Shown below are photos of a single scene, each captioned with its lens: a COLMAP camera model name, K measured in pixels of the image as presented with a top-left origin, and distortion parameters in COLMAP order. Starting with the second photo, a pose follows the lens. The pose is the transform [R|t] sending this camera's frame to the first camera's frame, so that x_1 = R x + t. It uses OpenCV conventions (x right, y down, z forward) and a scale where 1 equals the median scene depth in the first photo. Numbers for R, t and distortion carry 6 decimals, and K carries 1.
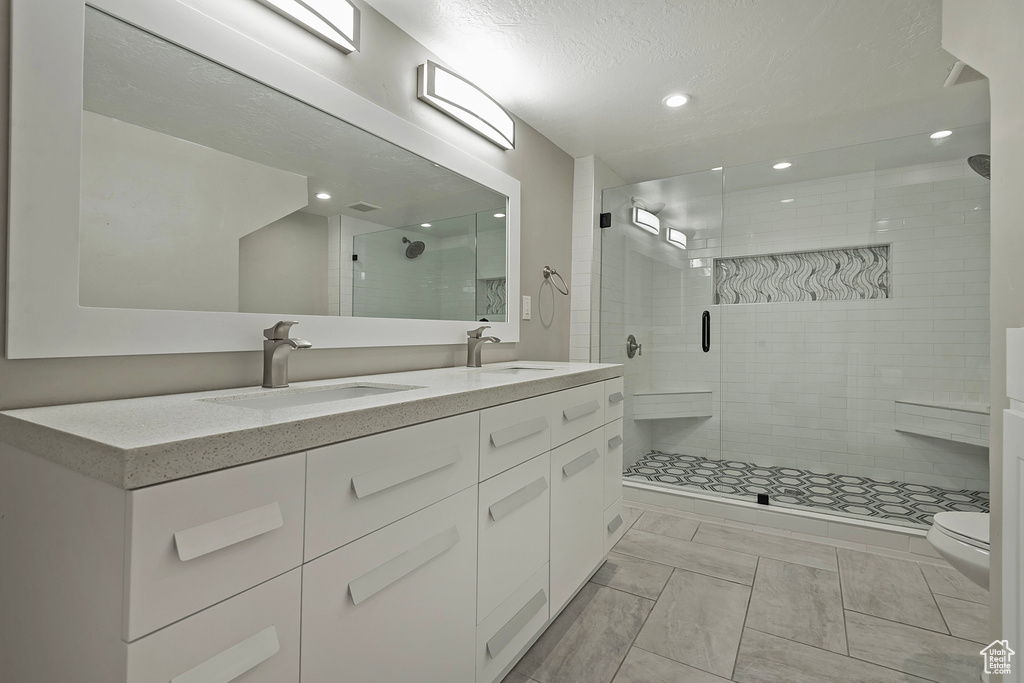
lens RADIAL K [[468.8, 0, 512.0], [0, 468.8, 341.5], [0, 0, 1]] dist [0.000208, -0.019388]
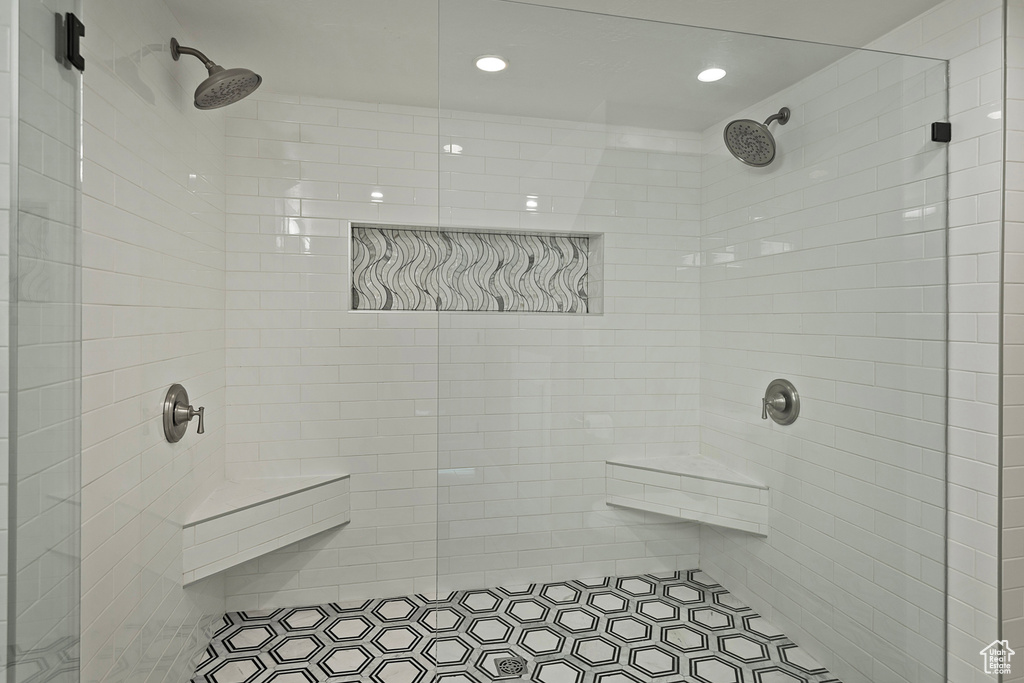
lens RADIAL K [[561.6, 0, 511.5], [0, 561.6, 338.8], [0, 0, 1]] dist [0.022279, -0.000218]
pose [[0.703280, -0.010593, 0.710834, 0.112671], [-0.007523, 0.999722, 0.022341, -0.066831], [-0.710873, -0.021059, 0.703005, 0.456250]]
